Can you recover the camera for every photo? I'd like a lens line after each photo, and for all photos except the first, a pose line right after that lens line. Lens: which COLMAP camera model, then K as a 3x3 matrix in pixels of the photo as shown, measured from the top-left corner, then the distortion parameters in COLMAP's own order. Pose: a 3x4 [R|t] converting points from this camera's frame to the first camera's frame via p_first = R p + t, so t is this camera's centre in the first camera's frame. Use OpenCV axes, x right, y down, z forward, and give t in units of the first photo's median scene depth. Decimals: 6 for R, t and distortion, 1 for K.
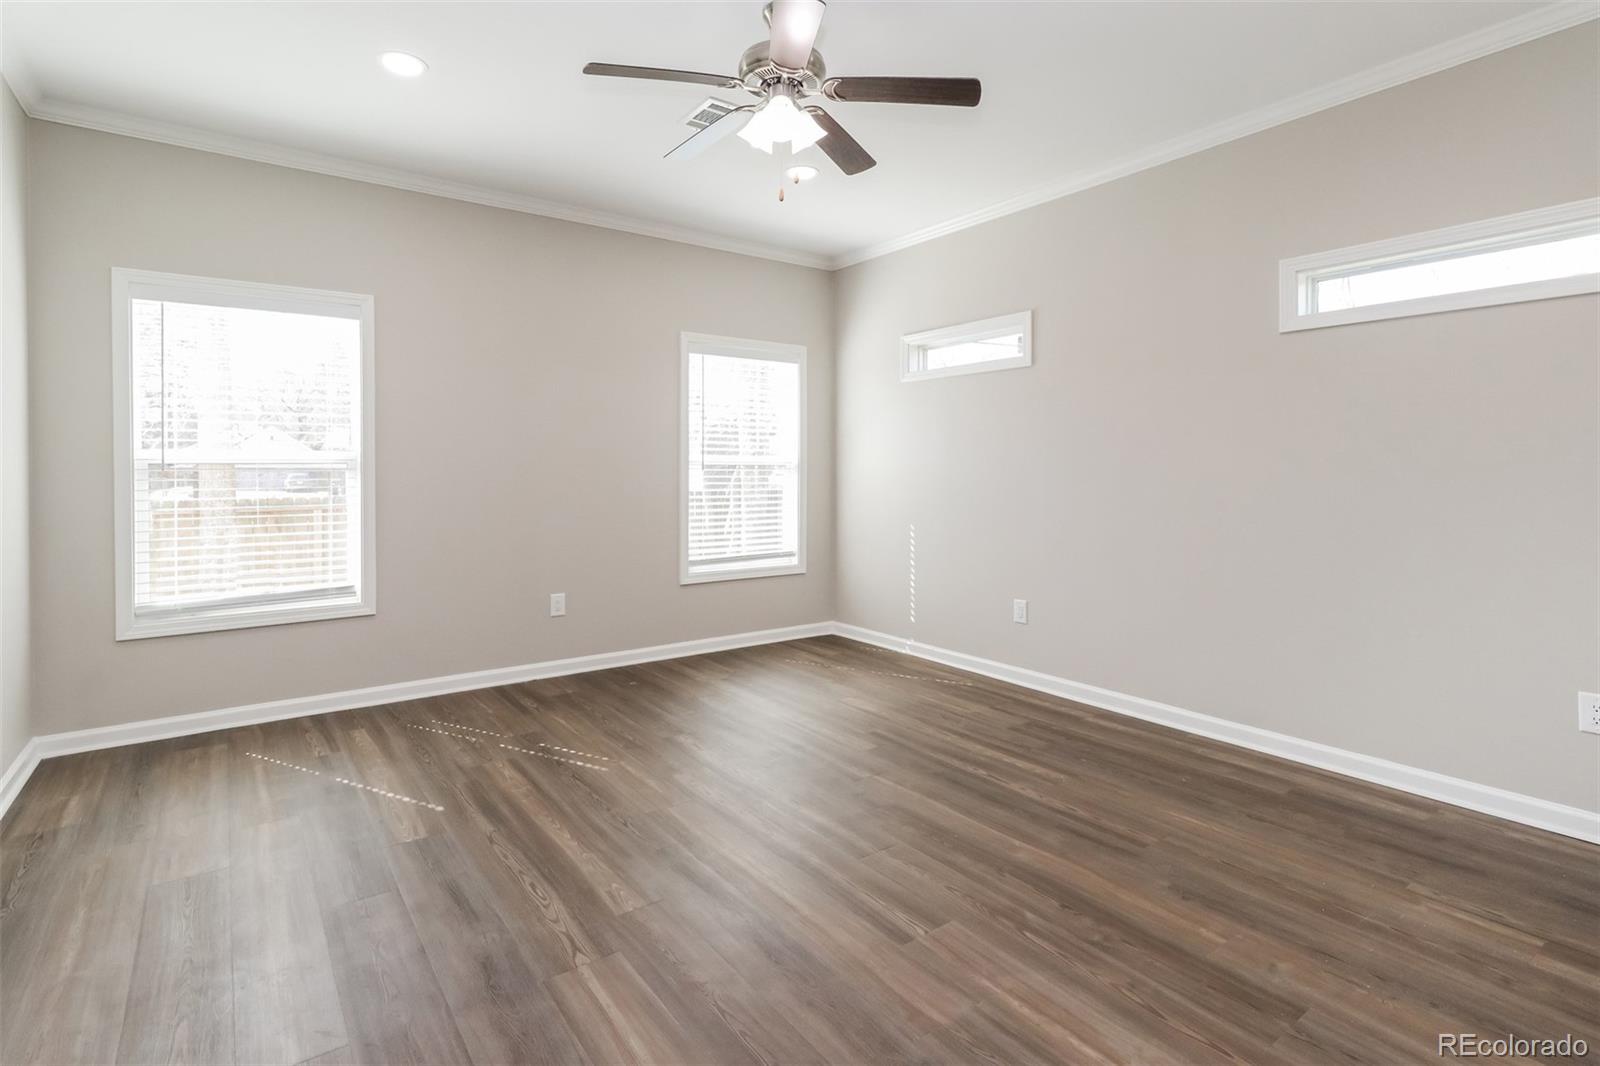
lens RADIAL K [[756.5, 0, 801.2], [0, 756.5, 482.7], [0, 0, 1]] dist [-0.086672, -0.000112]
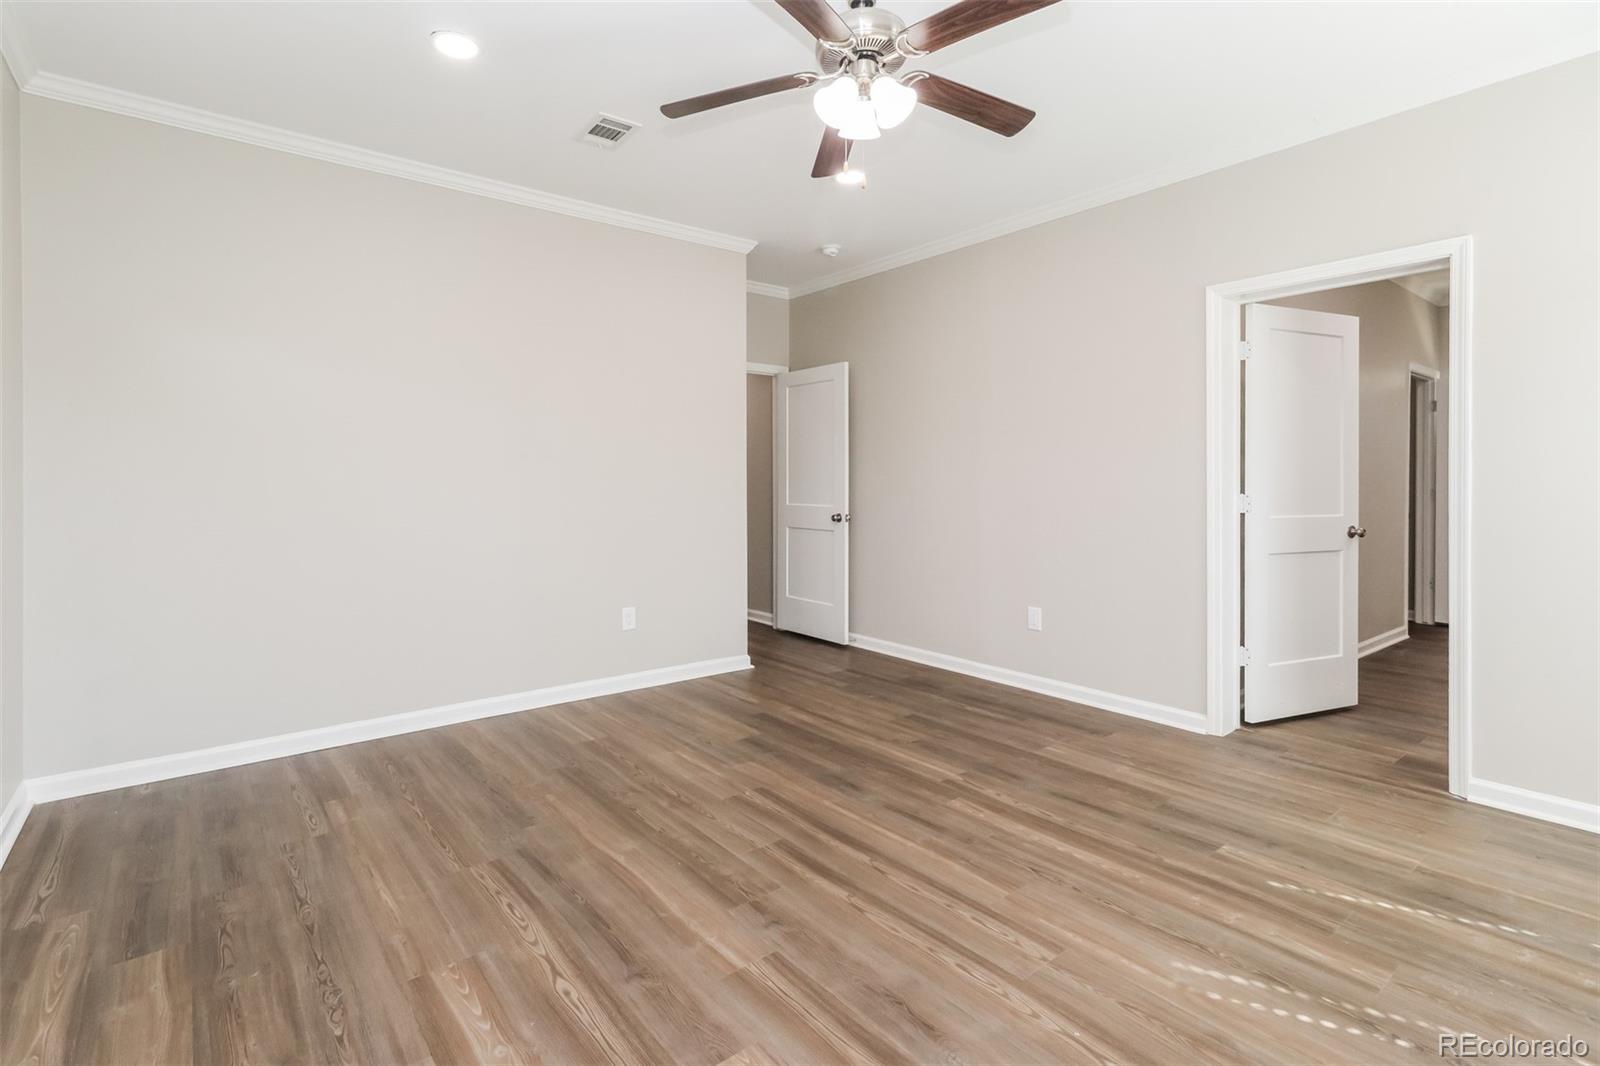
lens RADIAL K [[756.5, 0, 801.2], [0, 756.5, 482.7], [0, 0, 1]] dist [-0.086672, -0.000112]
pose [[-0.999180, 0.004575, -0.040223, 0.088580], [0.003896, 0.999849, 0.016946, -0.034624], [0.040294, 0.016776, -0.999047, 1.981471]]
